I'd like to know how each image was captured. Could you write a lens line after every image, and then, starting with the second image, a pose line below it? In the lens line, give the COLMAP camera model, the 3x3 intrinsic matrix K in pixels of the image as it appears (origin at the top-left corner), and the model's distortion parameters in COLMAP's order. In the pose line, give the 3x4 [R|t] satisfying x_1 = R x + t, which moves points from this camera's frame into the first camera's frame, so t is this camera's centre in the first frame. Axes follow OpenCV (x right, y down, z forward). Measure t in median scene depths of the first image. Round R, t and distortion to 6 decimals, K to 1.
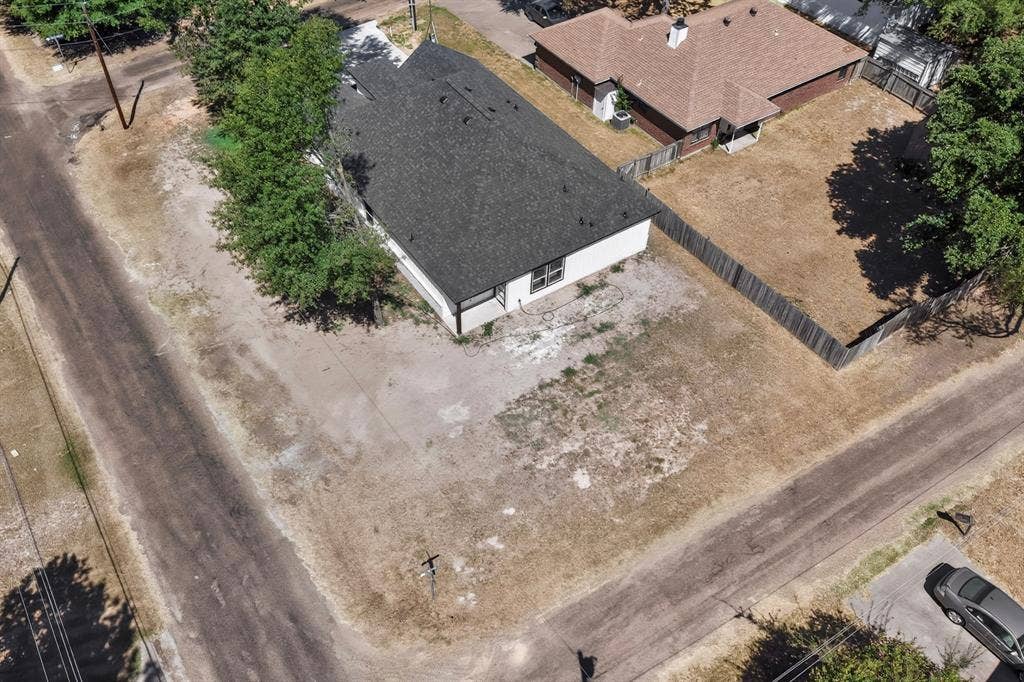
lens RADIAL K [[838.4, 0, 470.3], [0, 838.4, 339.3], [0, 0, 1]] dist [0.102066, -0.222255]
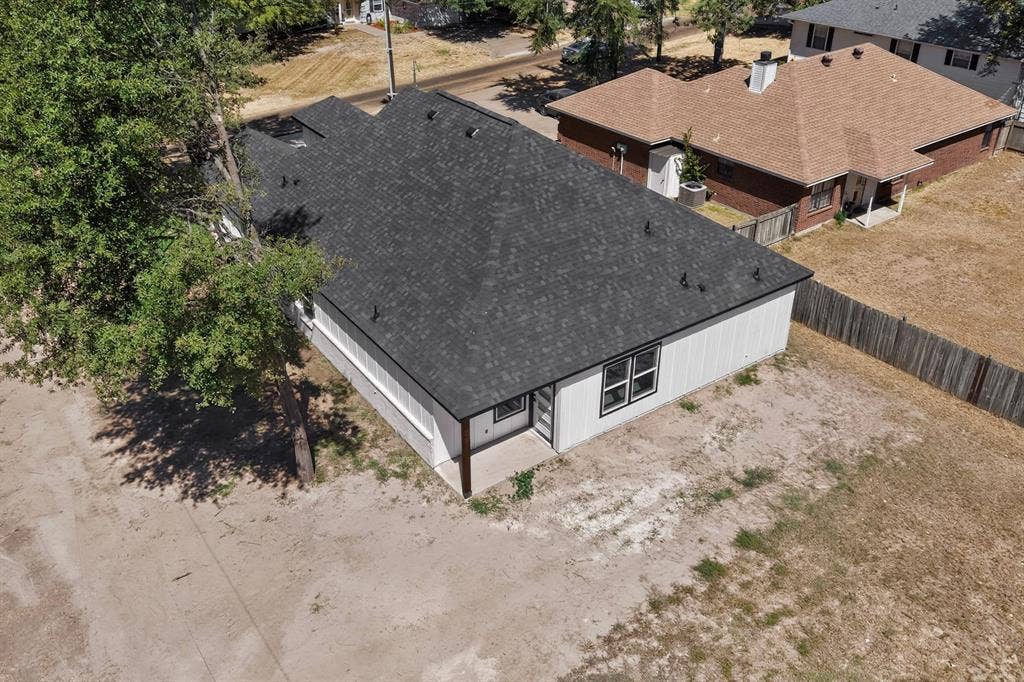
lens RADIAL K [[837.4, 0, 472.8], [0, 837.4, 264.6], [0, 0, 1]] dist [0.058197, -0.082685]
pose [[0.999707, -0.019375, 0.014485, -0.014140], [0.023250, 0.934901, -0.354146, 0.041349], [-0.006680, 0.354379, 0.935078, 0.480936]]
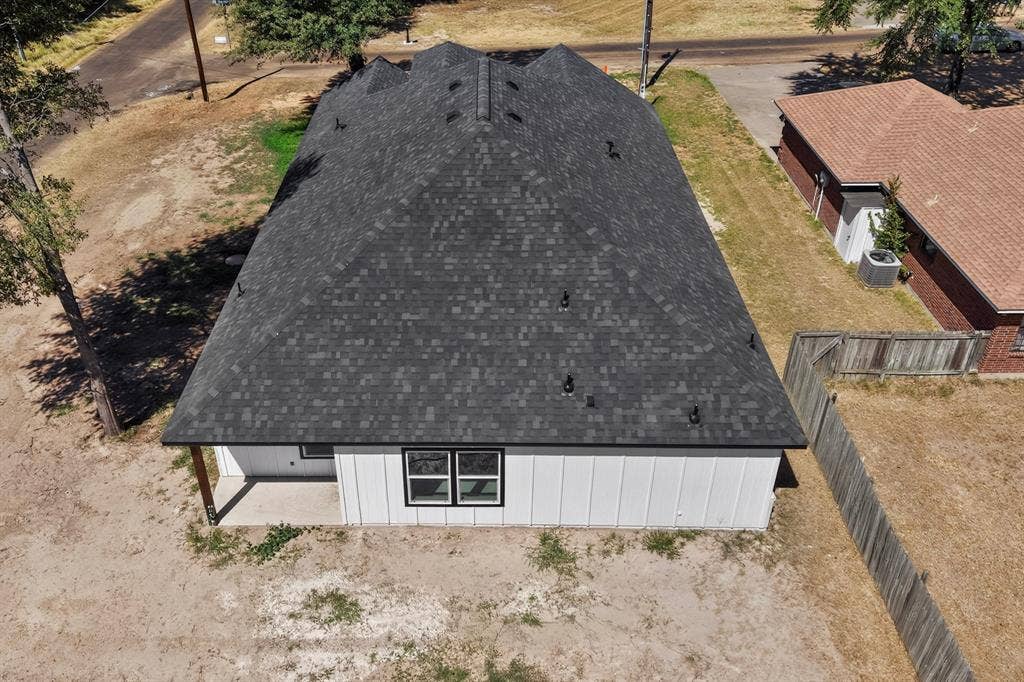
lens RADIAL K [[837.4, 0, 472.8], [0, 837.4, 264.6], [0, 0, 1]] dist [0.058197, -0.082685]
pose [[0.838143, 0.285237, -0.464926, 0.262515], [-0.401080, 0.899958, -0.170911, -0.104574], [0.369663, 0.329721, 0.868696, 0.615442]]
